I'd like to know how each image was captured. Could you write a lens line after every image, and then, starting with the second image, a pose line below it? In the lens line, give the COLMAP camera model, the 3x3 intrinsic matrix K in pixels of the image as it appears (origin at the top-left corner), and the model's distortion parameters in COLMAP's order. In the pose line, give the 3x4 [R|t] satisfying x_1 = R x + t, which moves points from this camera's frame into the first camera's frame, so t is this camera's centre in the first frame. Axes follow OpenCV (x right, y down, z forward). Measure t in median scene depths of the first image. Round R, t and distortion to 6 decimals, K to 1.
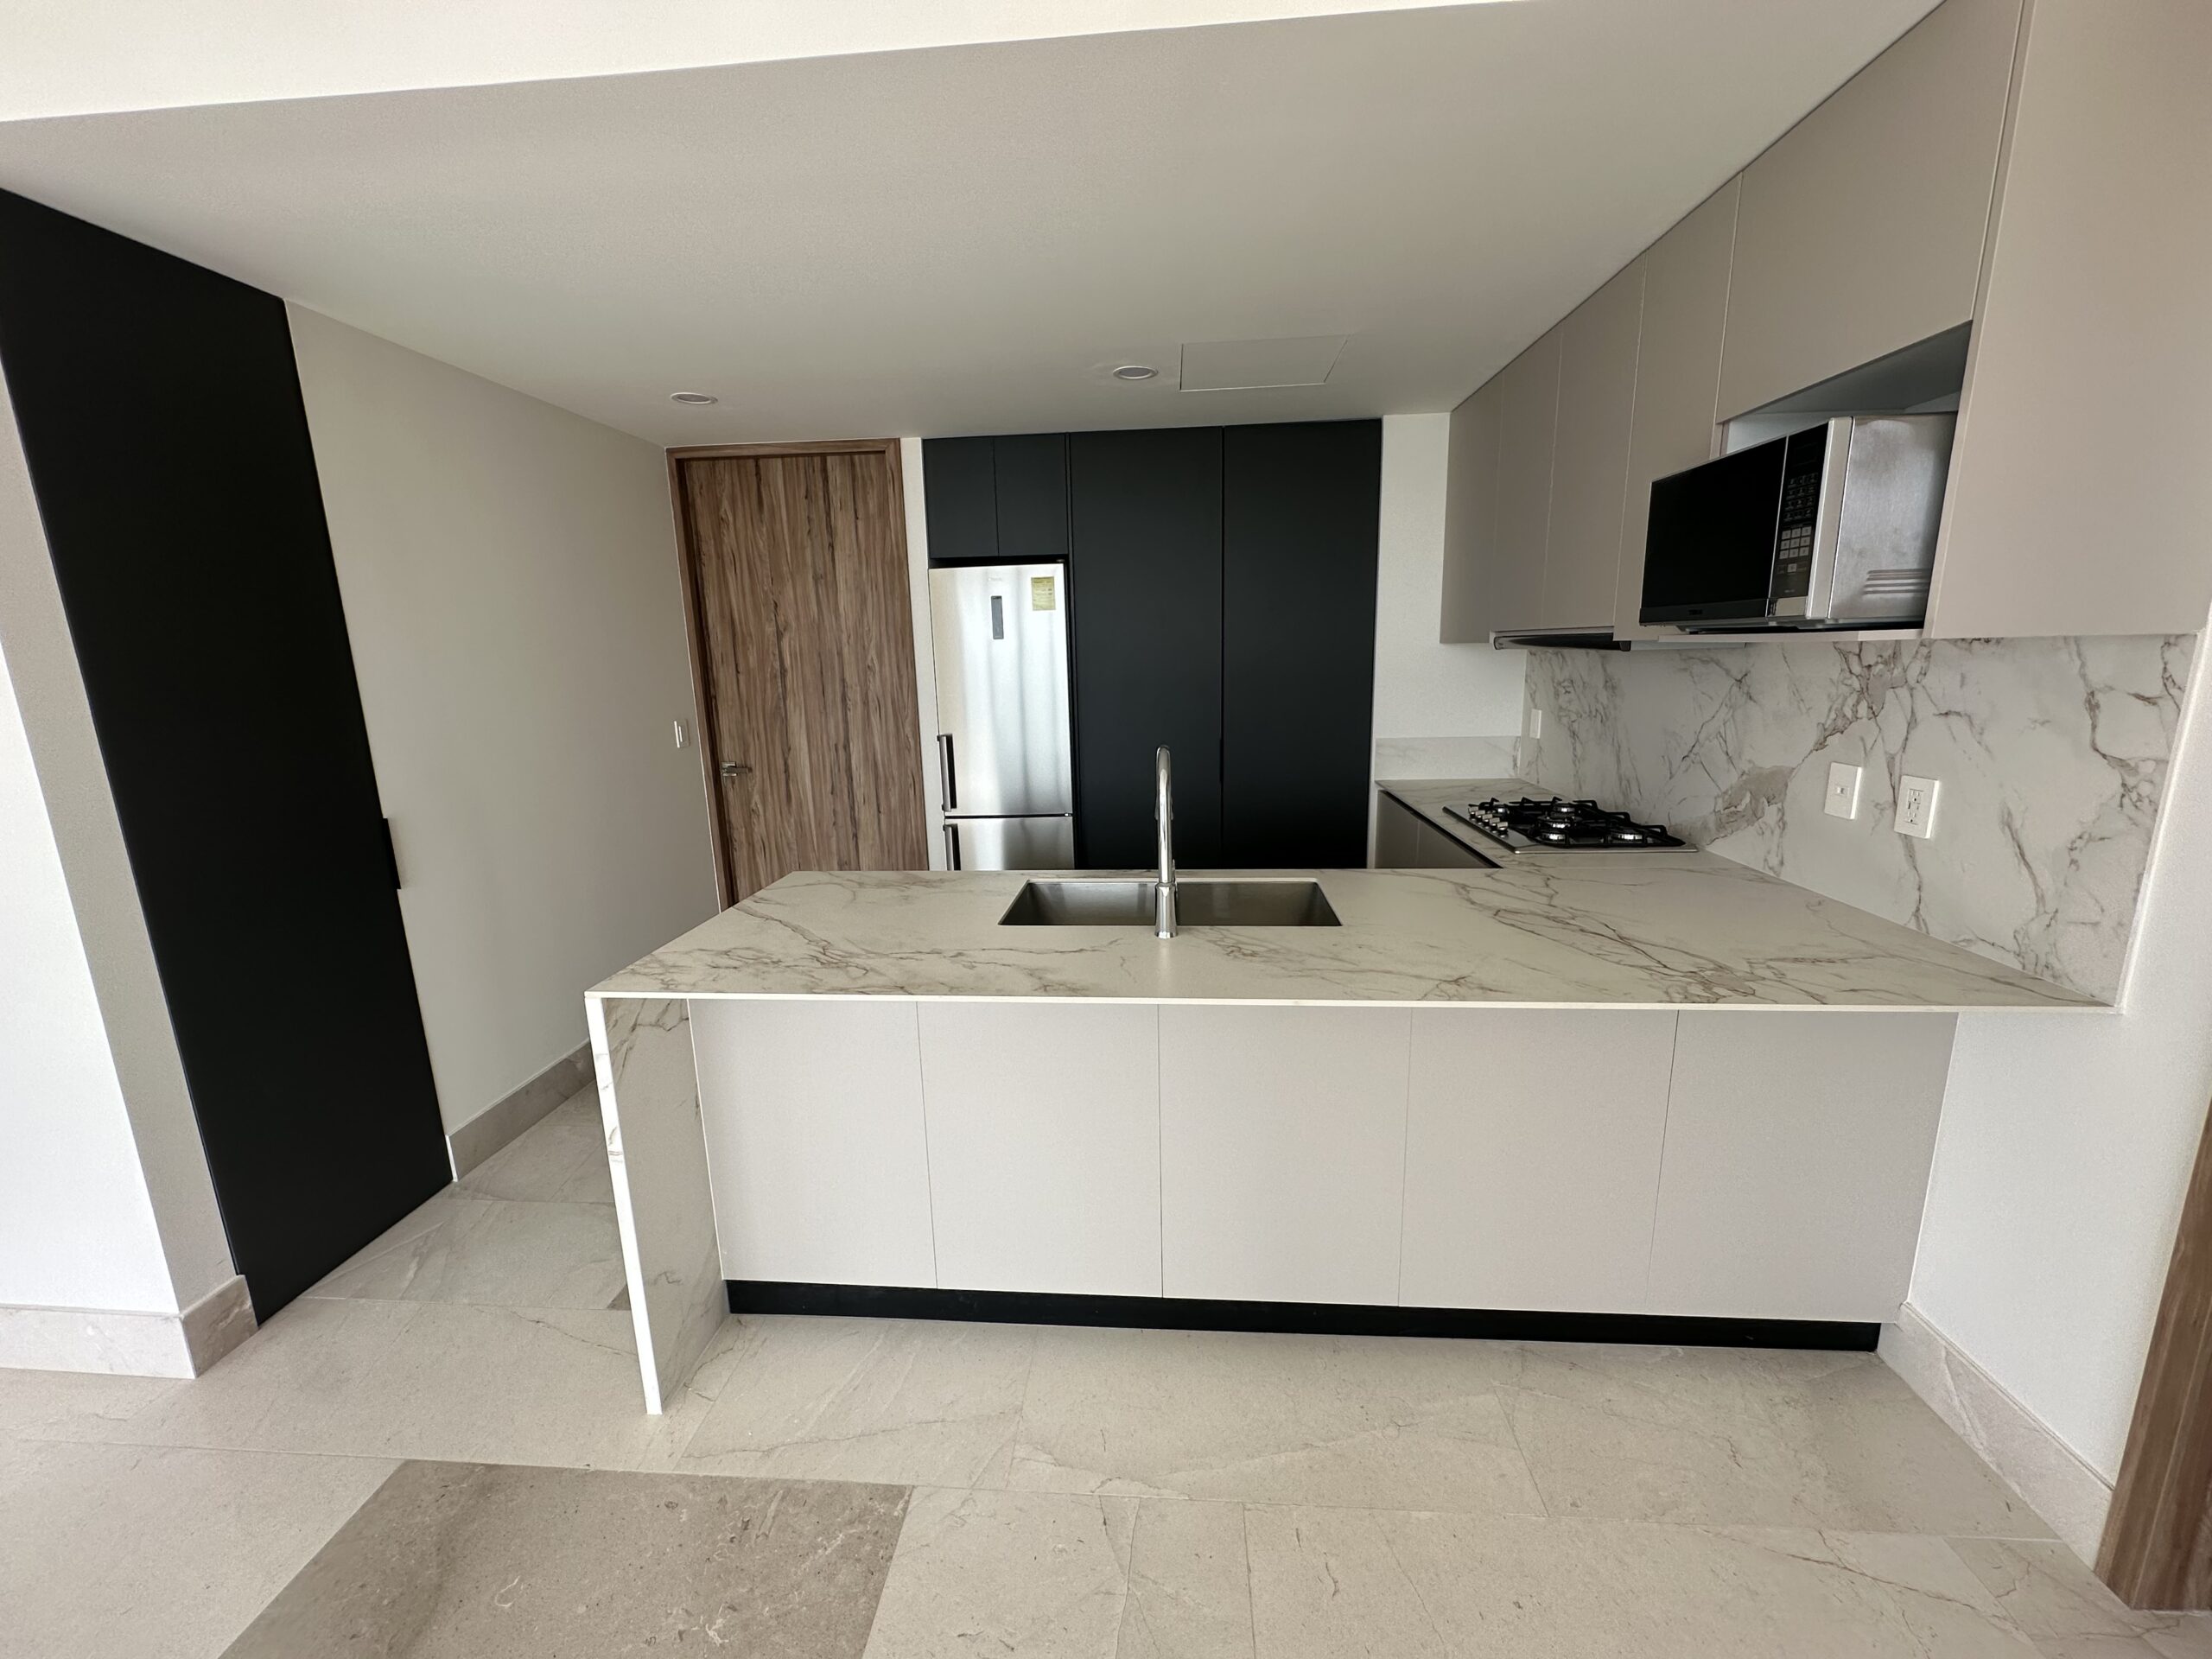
lens RADIAL K [[885.5, 0, 1105.2], [0, 885.5, 821.5], [0, 0, 1]] dist [-0.001410, 0.000372]
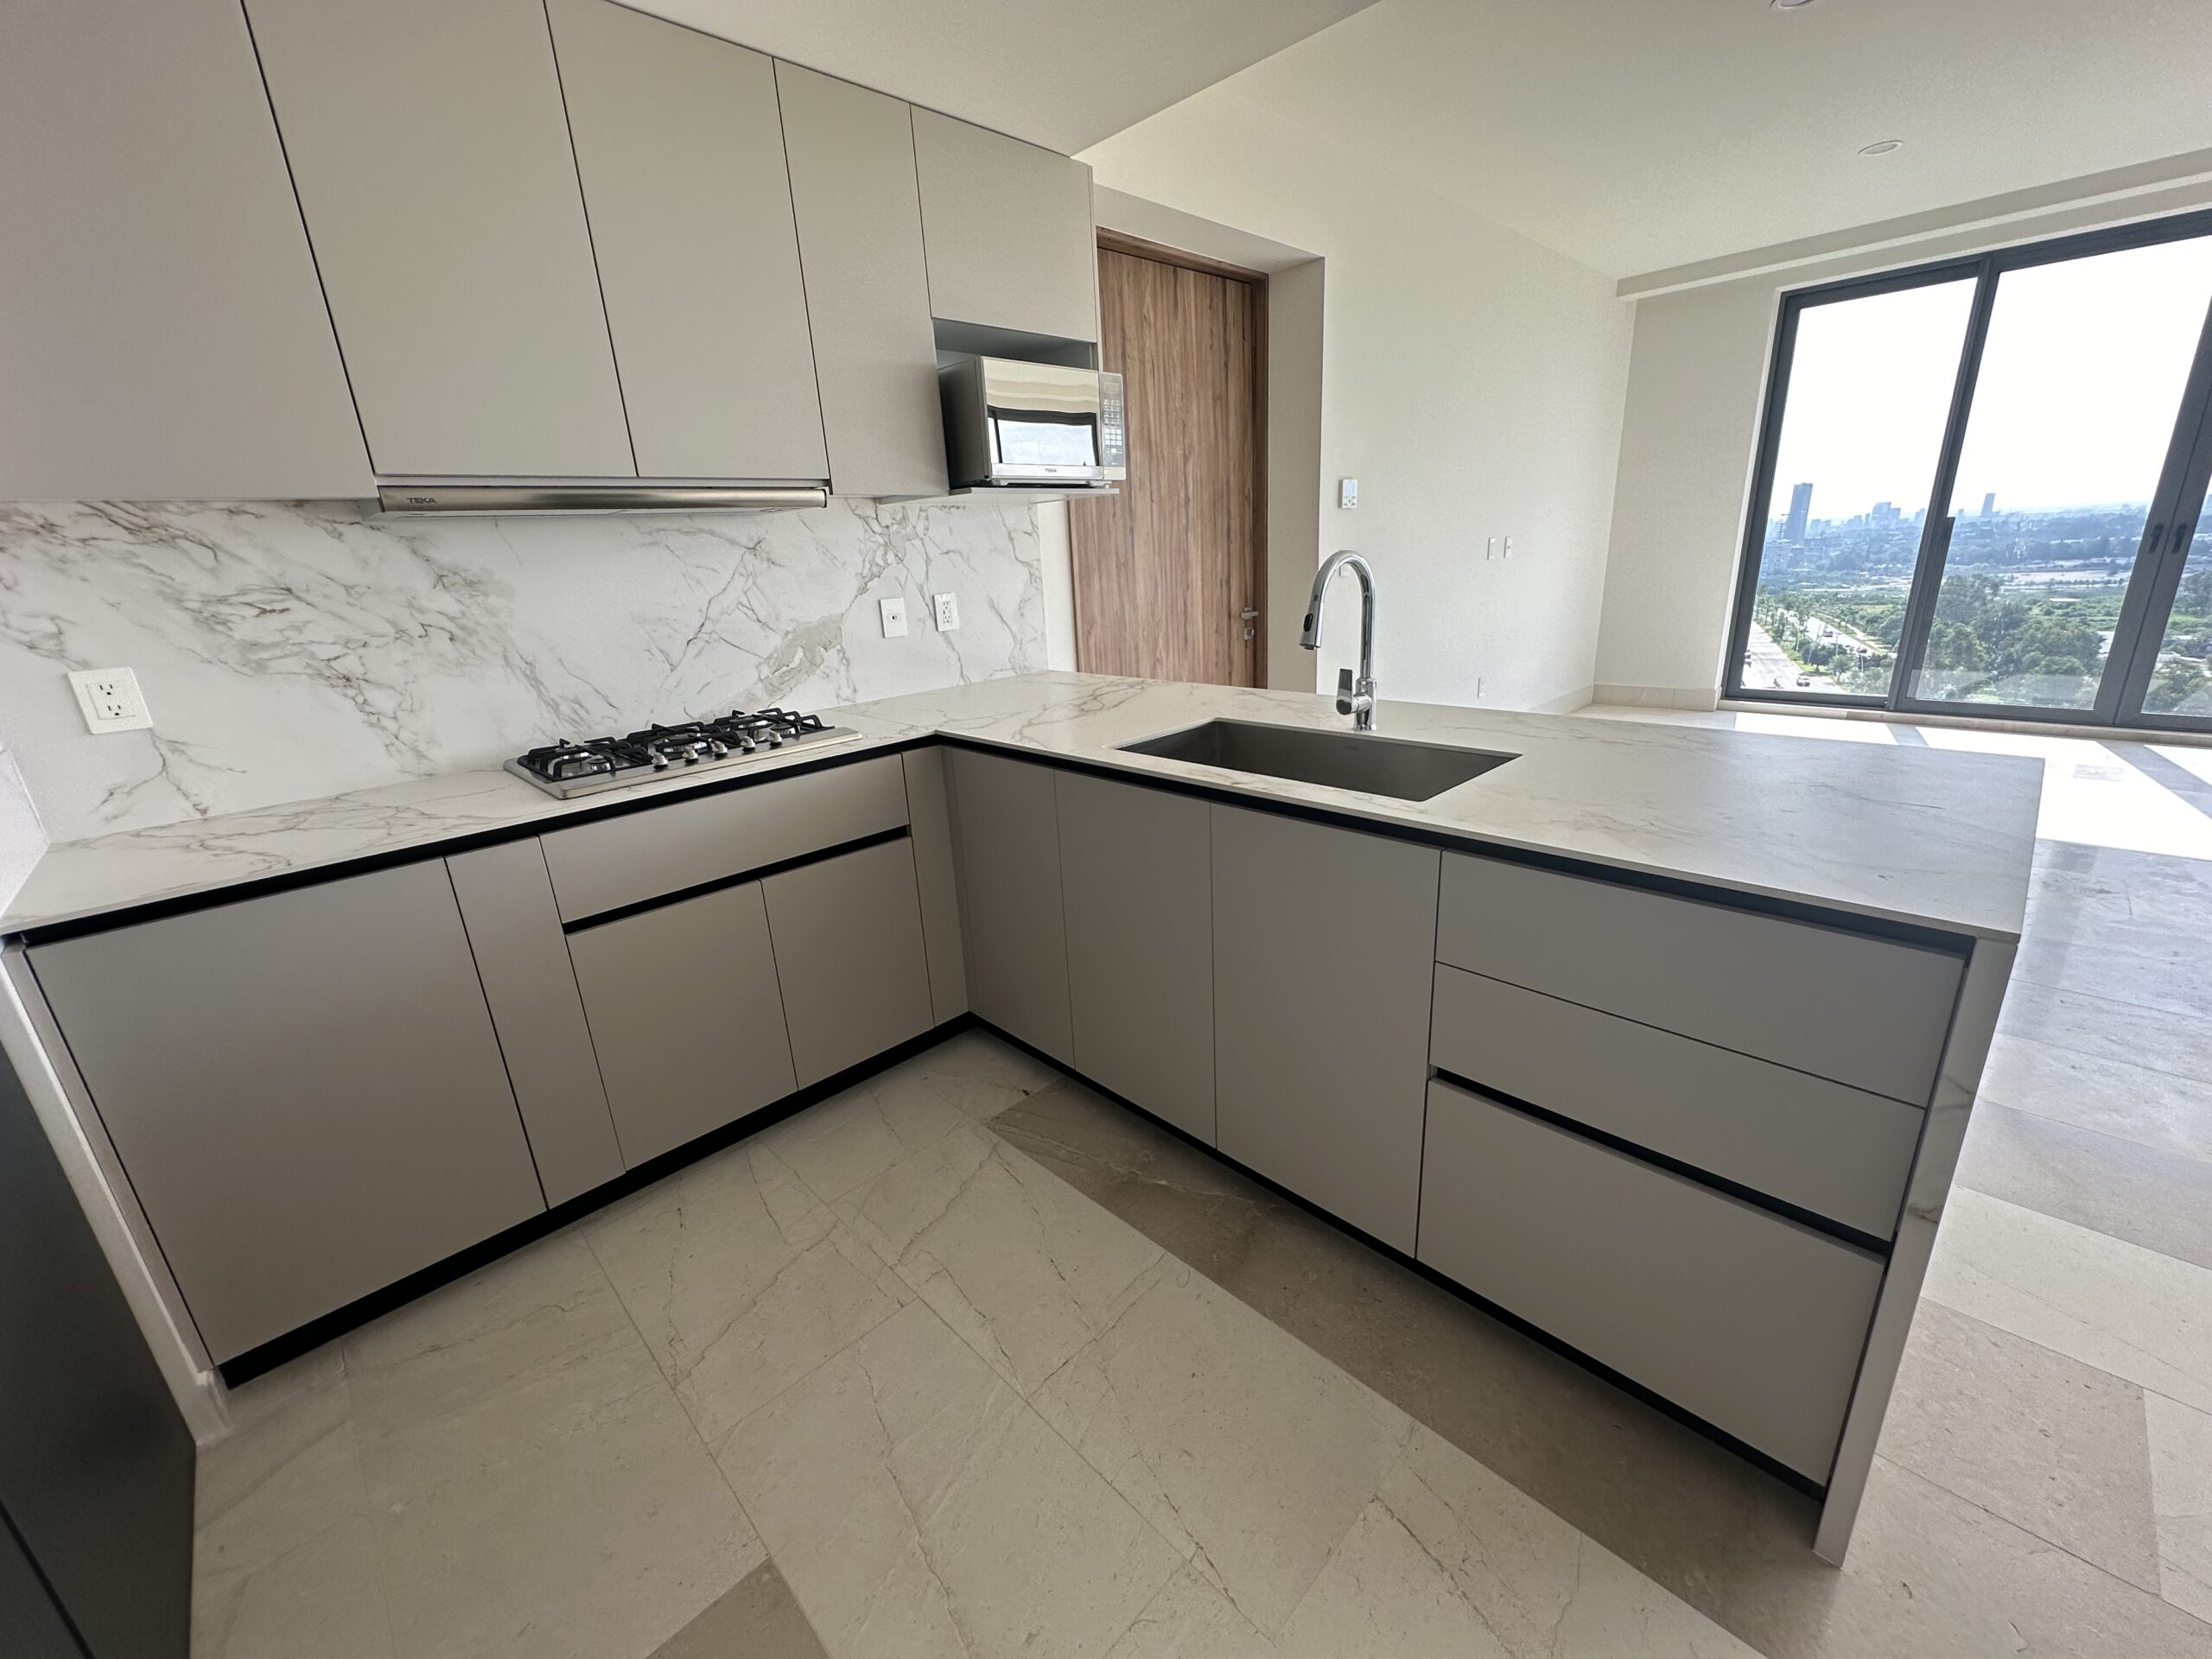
lens RADIAL K [[874.0, 0, 1107.0], [0, 874.0, 819.7], [0, 0, 1]] dist [-0.001892, 0.000007]
pose [[-0.746331, -0.137784, 0.651158, -0.372252], [0.197406, 0.888492, 0.414261, -0.255743], [-0.635627, 0.437718, -0.635910, 1.786259]]
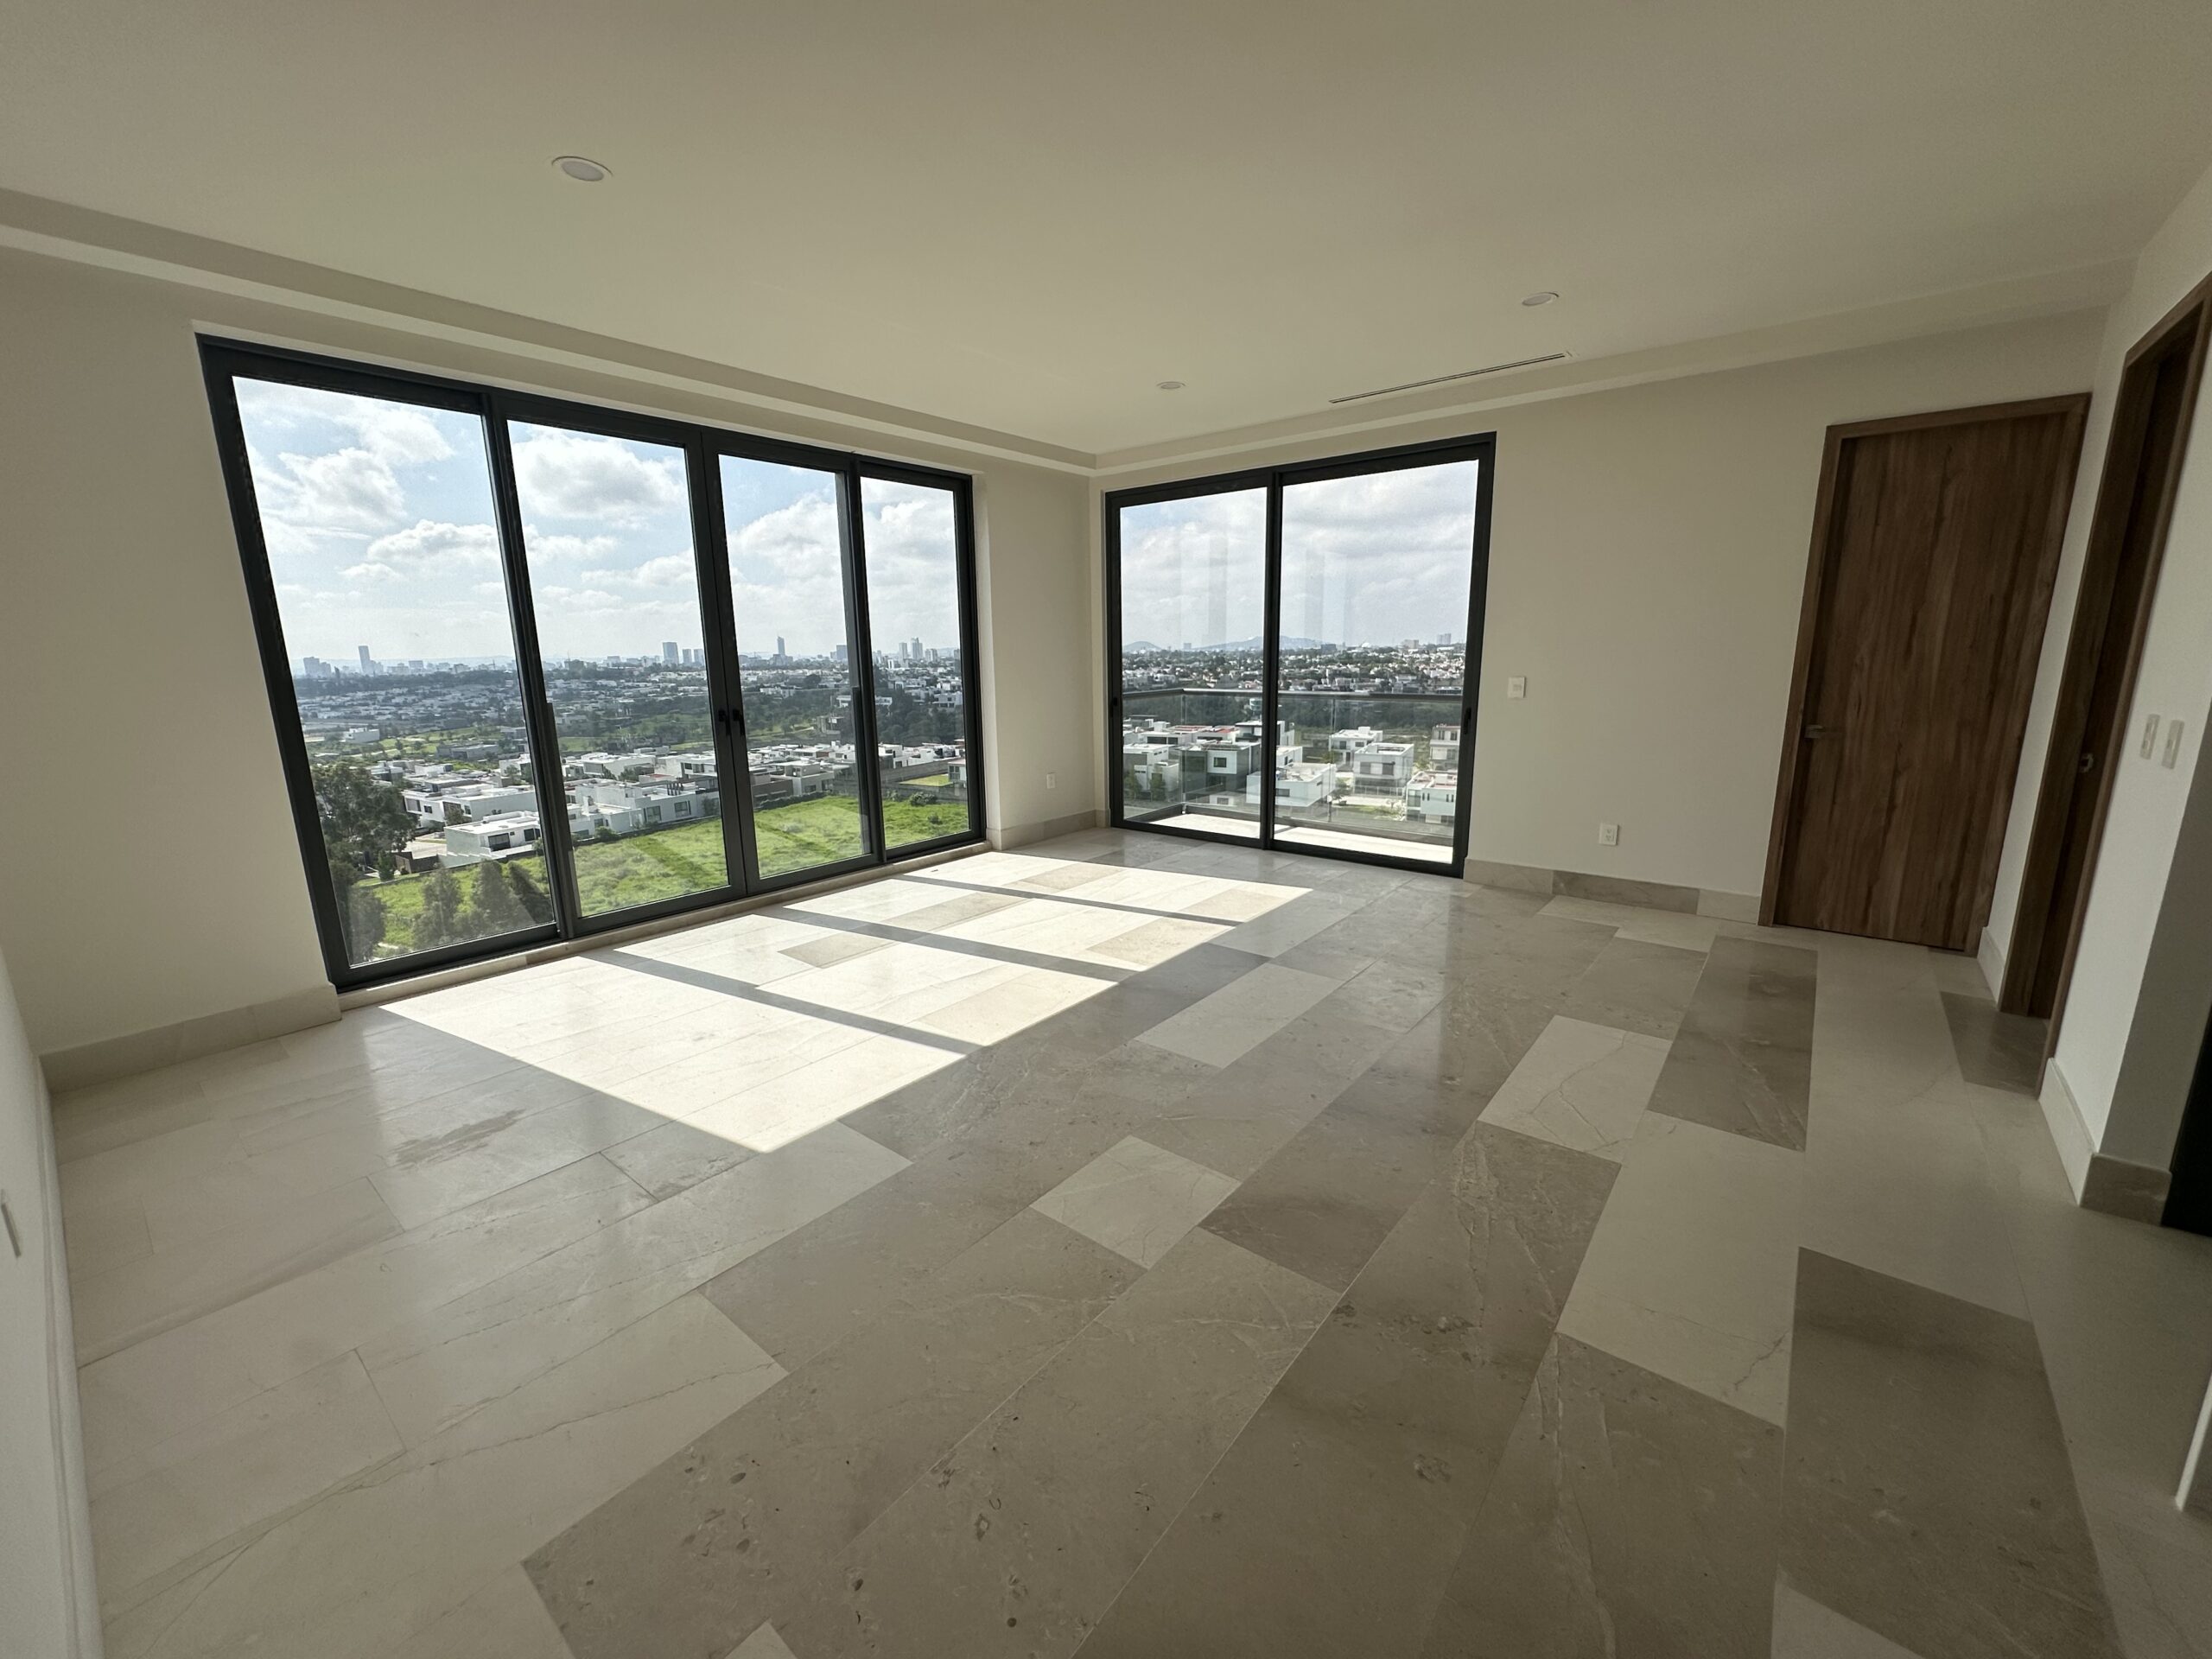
lens RADIAL K [[882.5, 0, 1111.7], [0, 882.5, 820.3], [0, 0, 1]] dist [0.000462, -0.000008]
pose [[-0.571120, 0.190059, -0.798561, 0.559963], [-0.132646, 0.938673, 0.318273, -0.067434], [0.810079, 0.287698, -0.510884, 0.379609]]
